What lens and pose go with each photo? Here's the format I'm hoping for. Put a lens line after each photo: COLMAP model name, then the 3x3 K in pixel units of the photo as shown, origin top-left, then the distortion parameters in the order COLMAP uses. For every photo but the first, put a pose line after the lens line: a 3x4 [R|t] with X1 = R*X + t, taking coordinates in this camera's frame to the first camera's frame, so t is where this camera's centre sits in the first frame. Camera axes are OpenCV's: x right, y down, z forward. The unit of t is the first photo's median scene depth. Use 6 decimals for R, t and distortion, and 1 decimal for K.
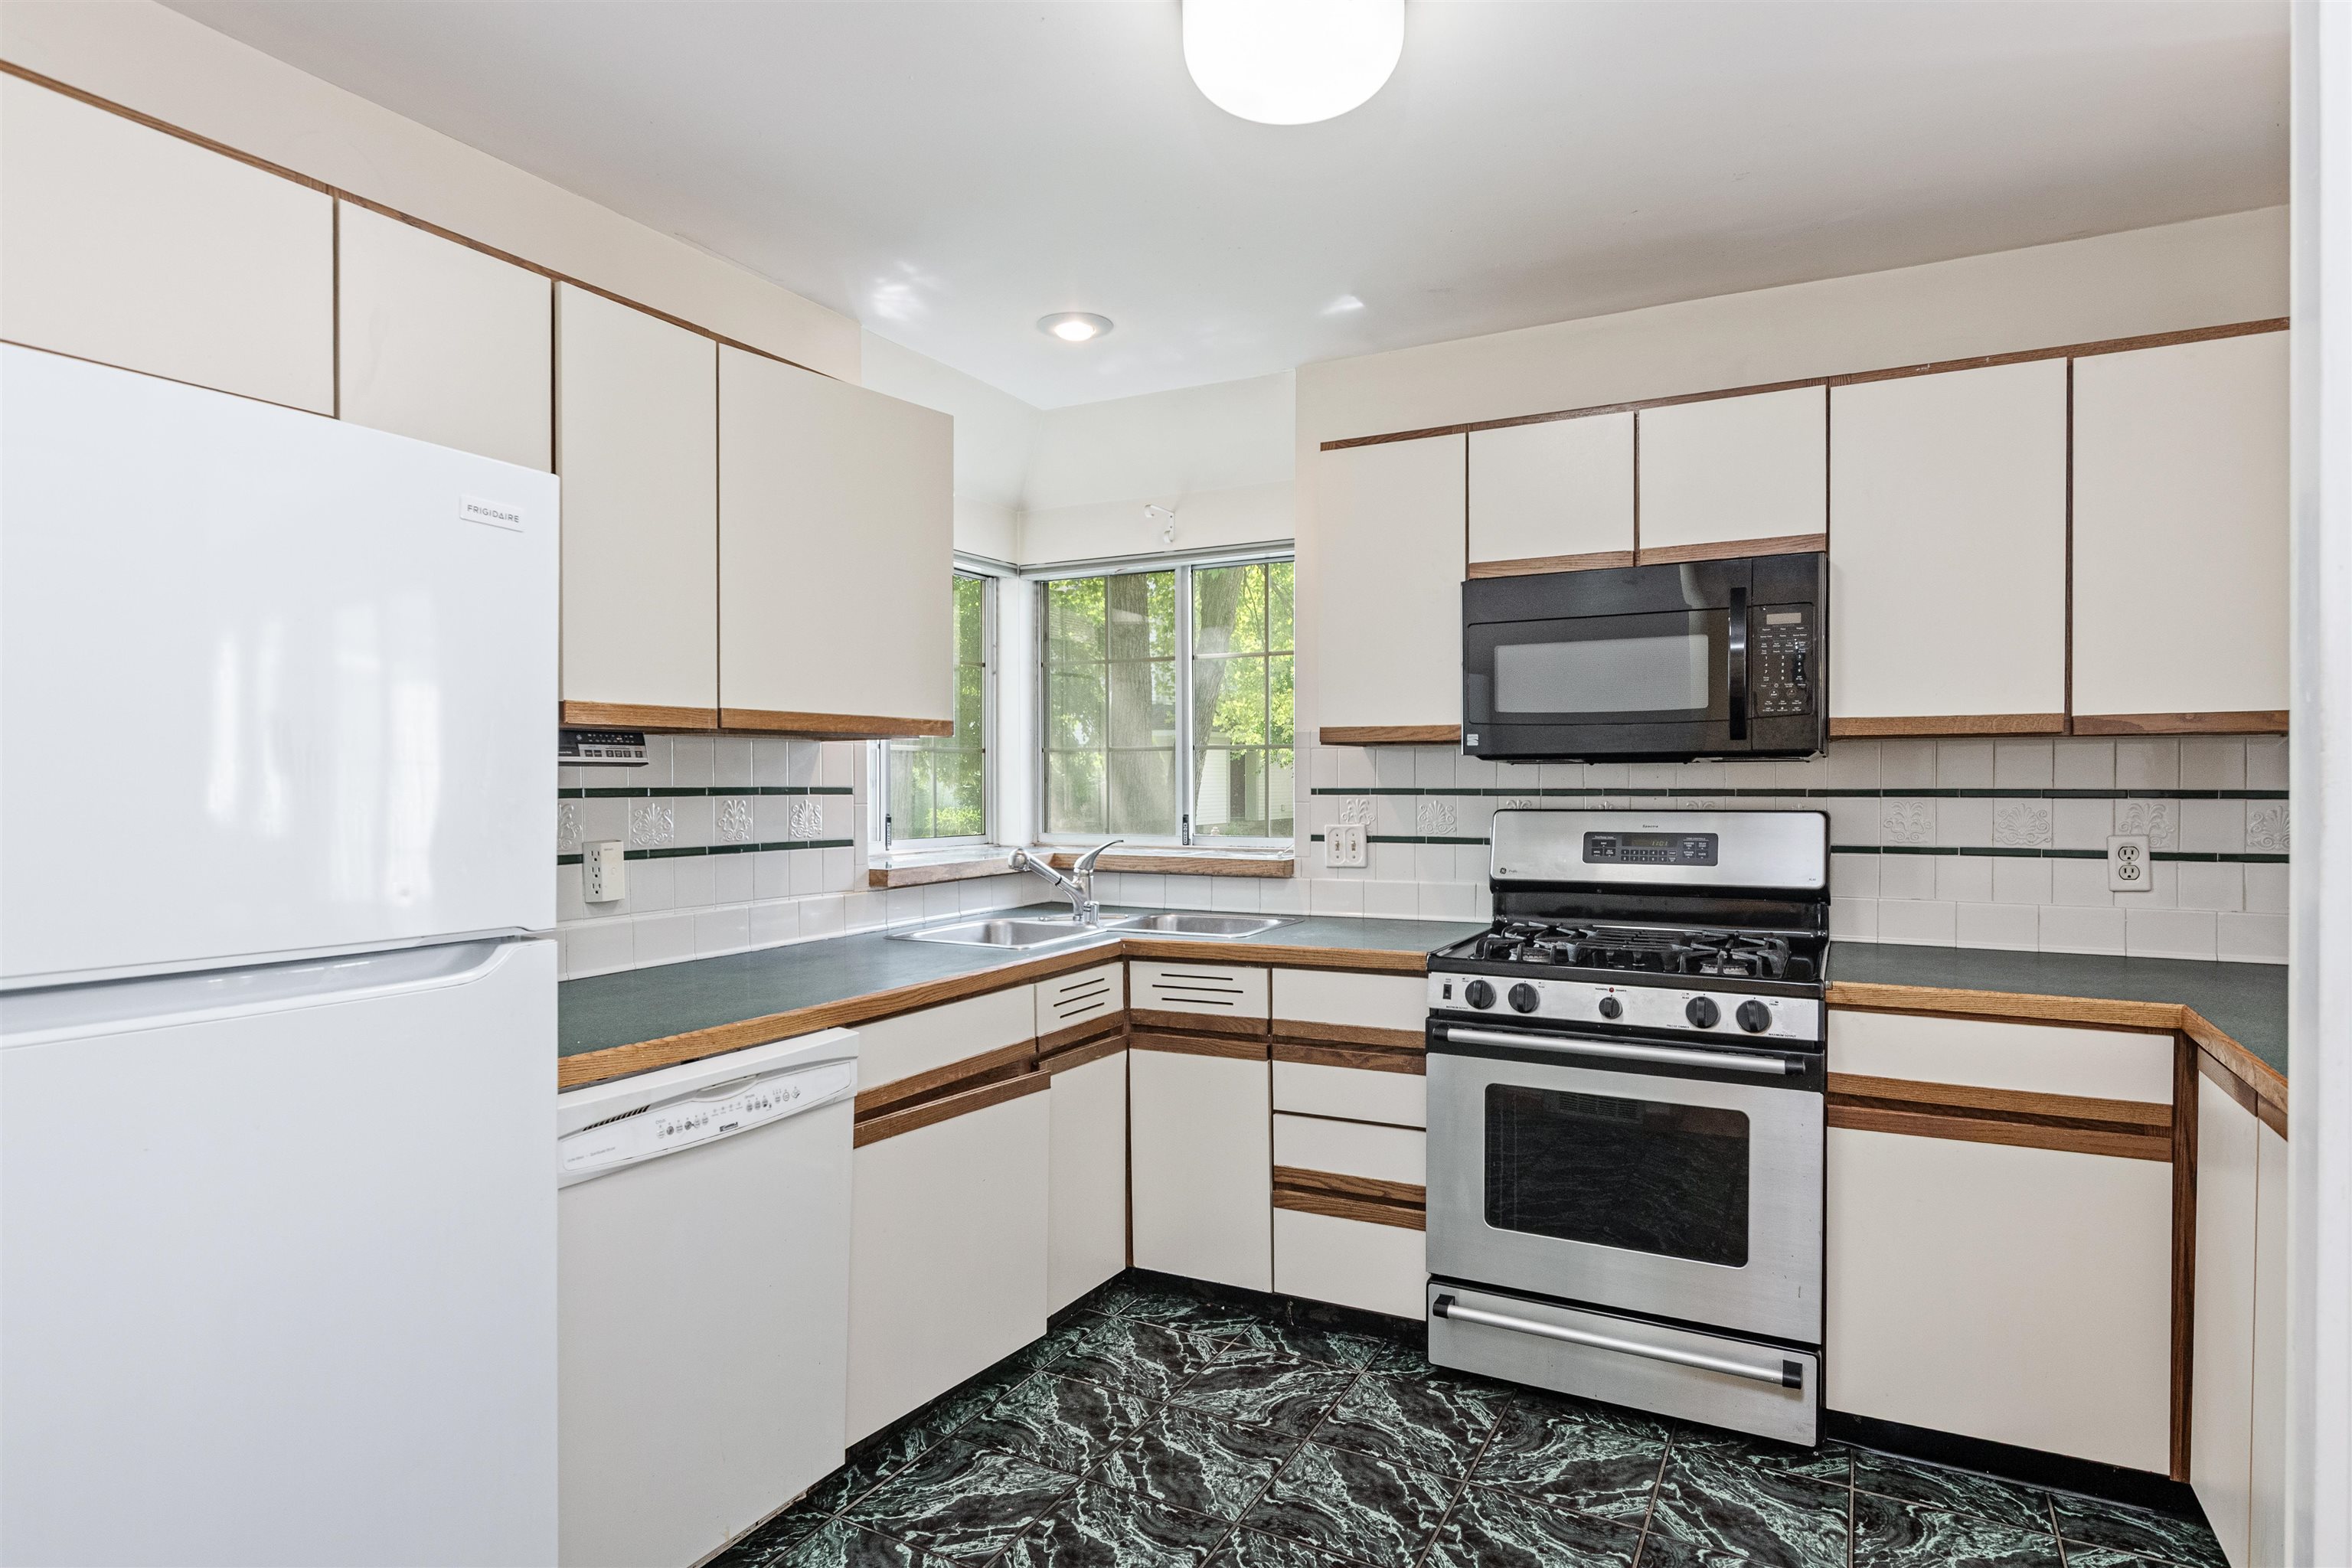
lens RADIAL K [[1280.8, 0, 1178.7], [0, 1280.8, 796.2], [0, 0, 1]] dist [-0.001018, -0.000174]
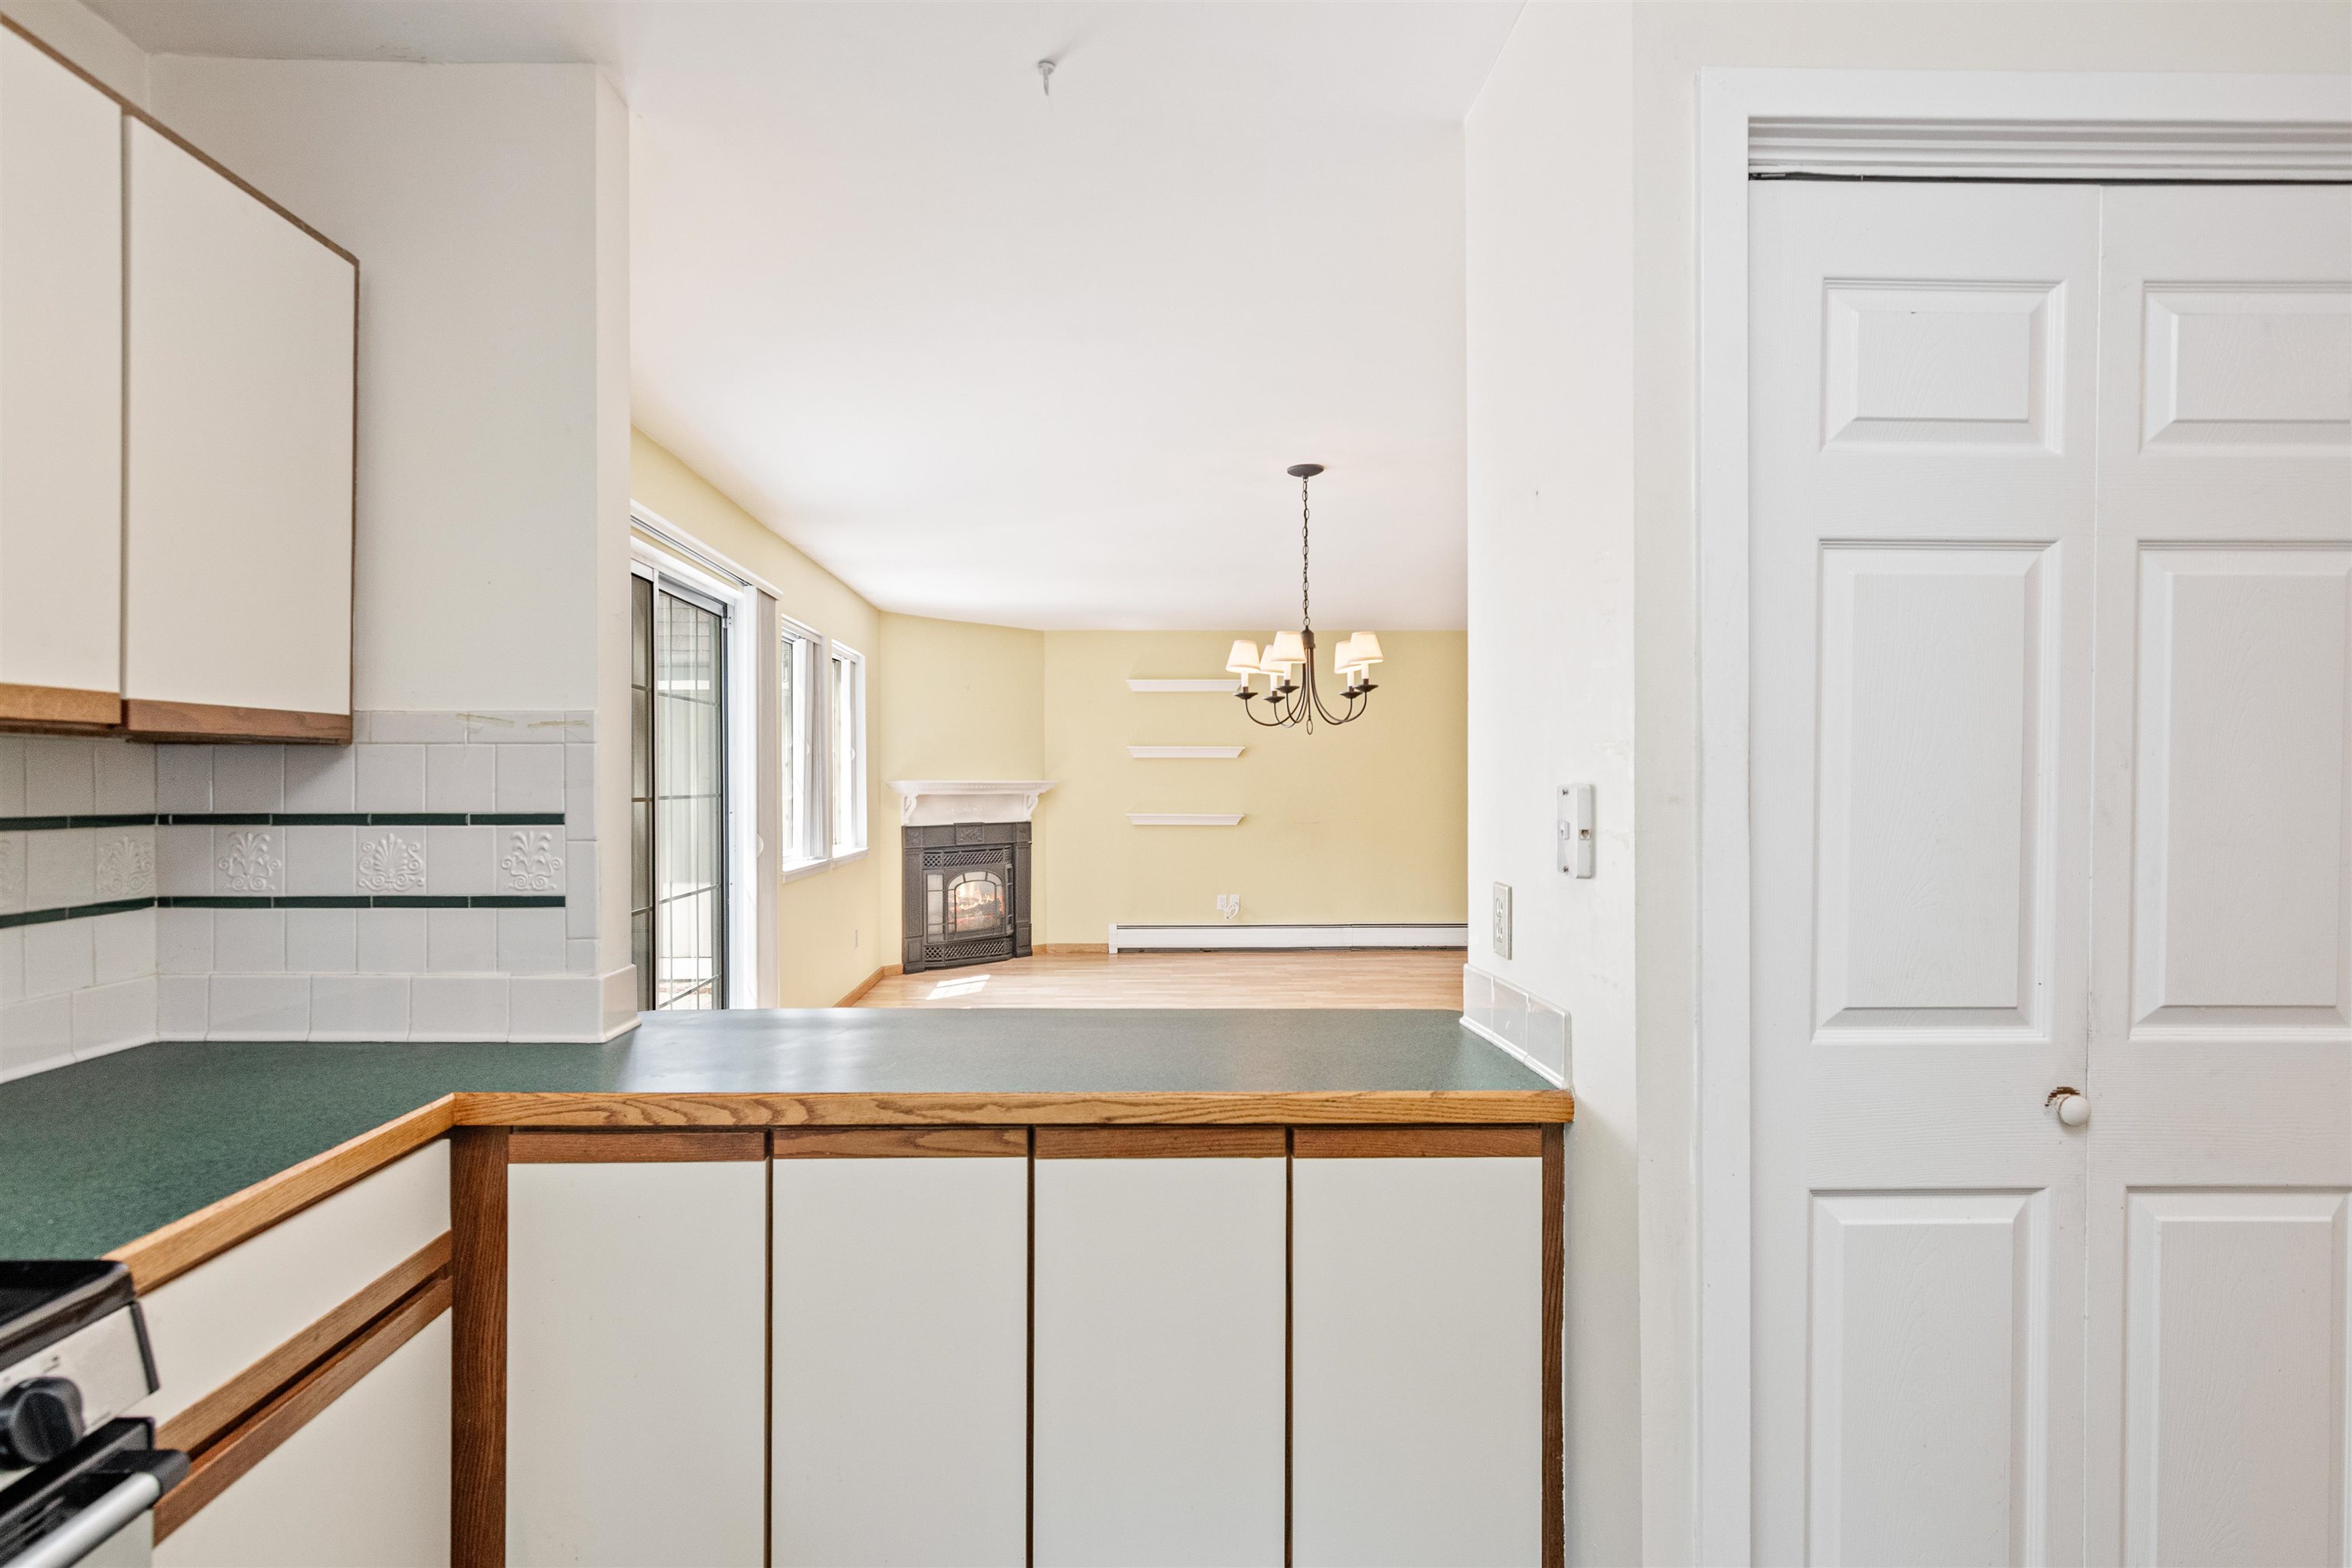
lens RADIAL K [[1175.5, 0, 1136.2], [0, 1175.5, 778.6], [0, 0, 1]] dist [0.000102, 0.000041]
pose [[-0.488302, 0.006169, 0.872653, -0.024085], [0.017835, 0.999837, 0.002912, -0.015934], [-0.872493, 0.016986, -0.488332, 0.779302]]
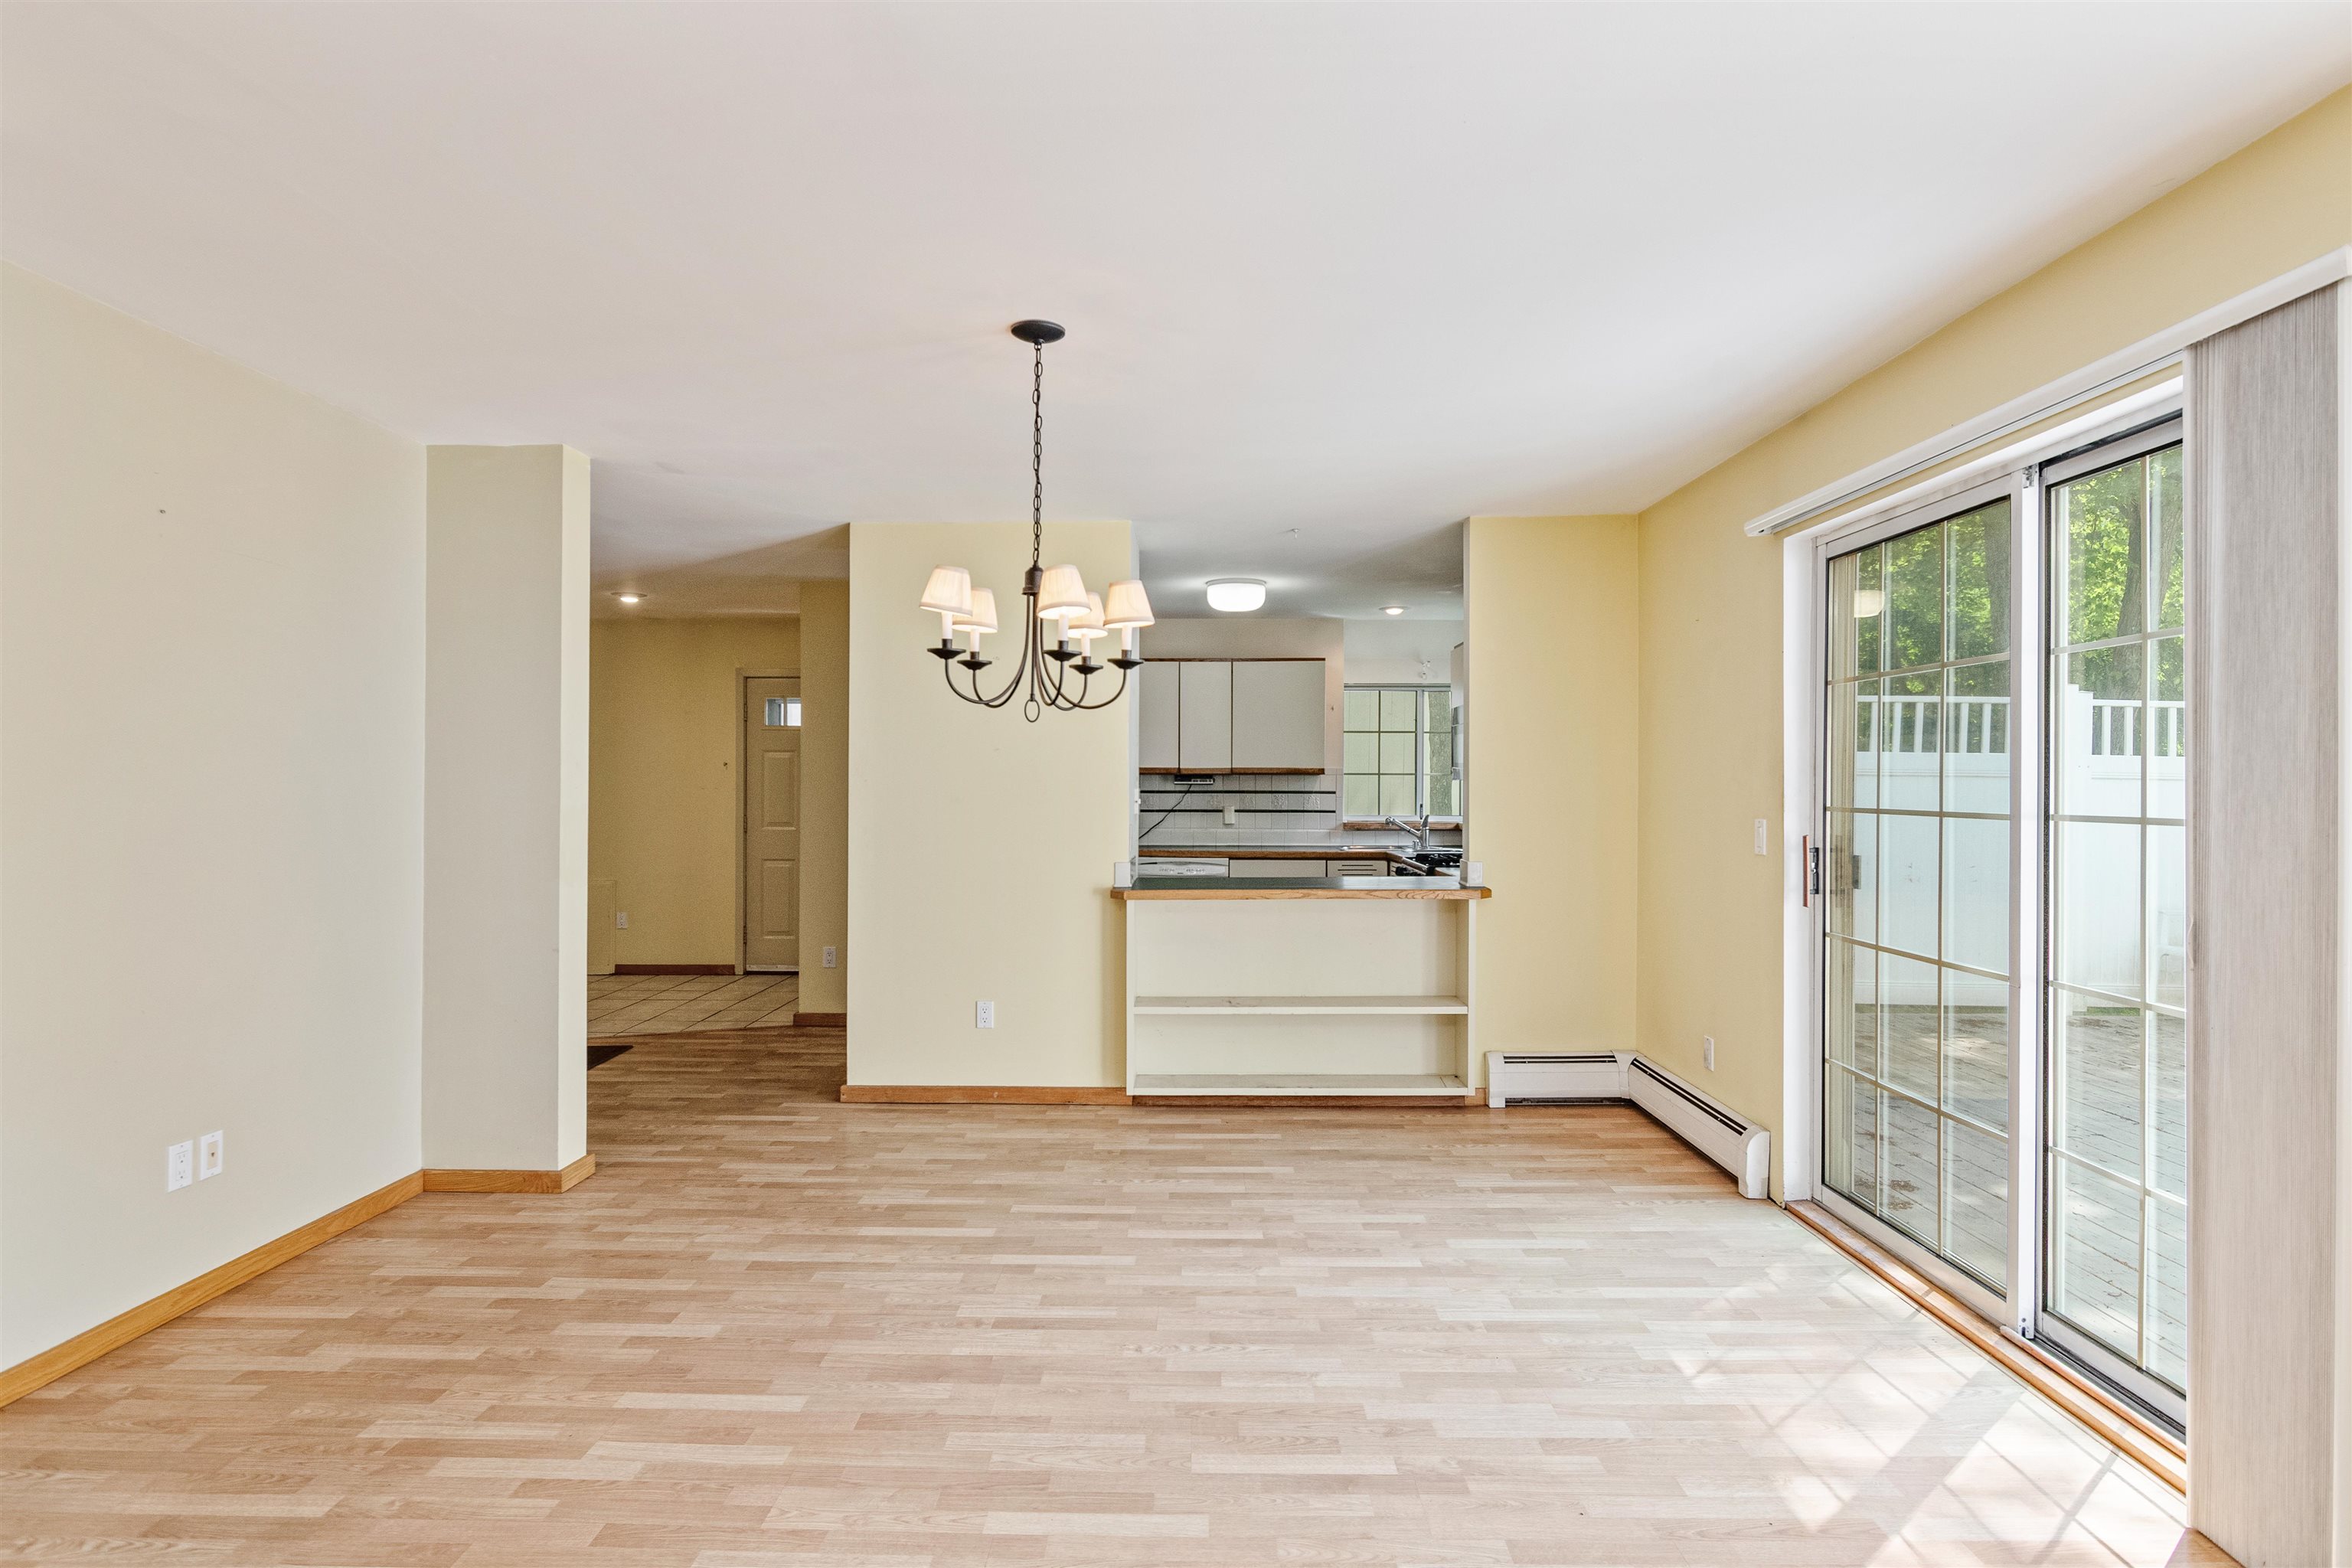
lens RADIAL K [[1204.9, 0, 1170.4], [0, 1204.9, 782.9], [0, 0, 1]] dist [-0.003021, -0.000014]
pose [[0.443781, 0.003340, -0.896129, 2.216027], [-0.017588, 0.999833, -0.004983, -0.007917], [0.895963, 0.017972, 0.443766, -0.532283]]
